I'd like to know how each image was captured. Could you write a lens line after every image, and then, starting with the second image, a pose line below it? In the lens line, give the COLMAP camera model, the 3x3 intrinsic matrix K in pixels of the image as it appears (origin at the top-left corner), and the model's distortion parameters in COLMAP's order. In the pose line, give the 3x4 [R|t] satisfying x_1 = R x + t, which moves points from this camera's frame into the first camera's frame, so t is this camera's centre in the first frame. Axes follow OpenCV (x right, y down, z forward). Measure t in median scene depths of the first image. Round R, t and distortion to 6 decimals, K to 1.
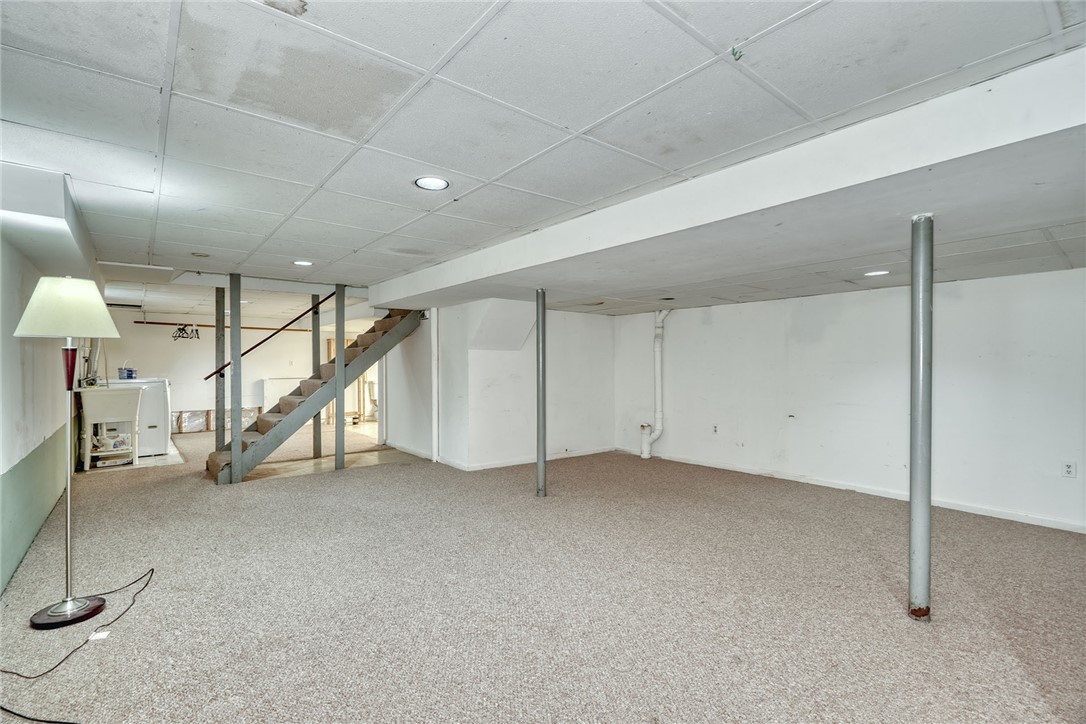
lens RADIAL K [[491.3, 0, 542.7], [0, 491.3, 363.6], [0, 0, 1]] dist [-0.004457, 0.002976]
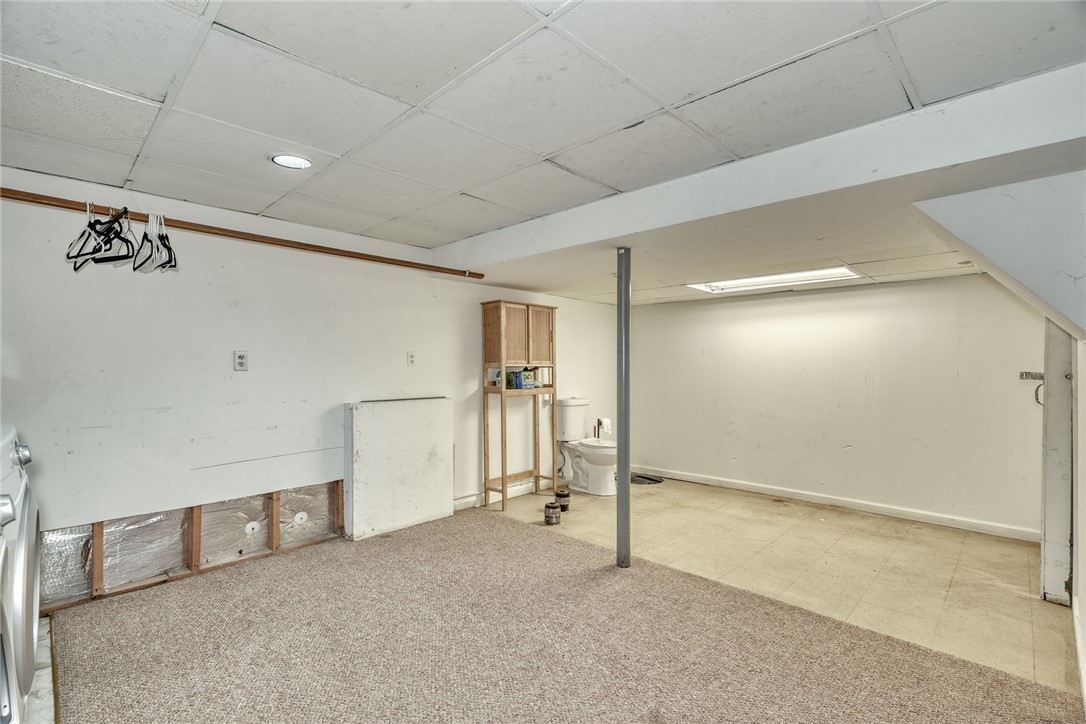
lens RADIAL K [[491.3, 0, 543.7], [0, 491.3, 363.0], [0, 0, 1]] dist [-0.004457, 0.002976]
pose [[0.991704, -0.003306, 0.128500, -0.510635], [0.004301, 0.999963, -0.007469, 0.005790], [-0.128471, 0.007960, 0.991681, 0.675011]]
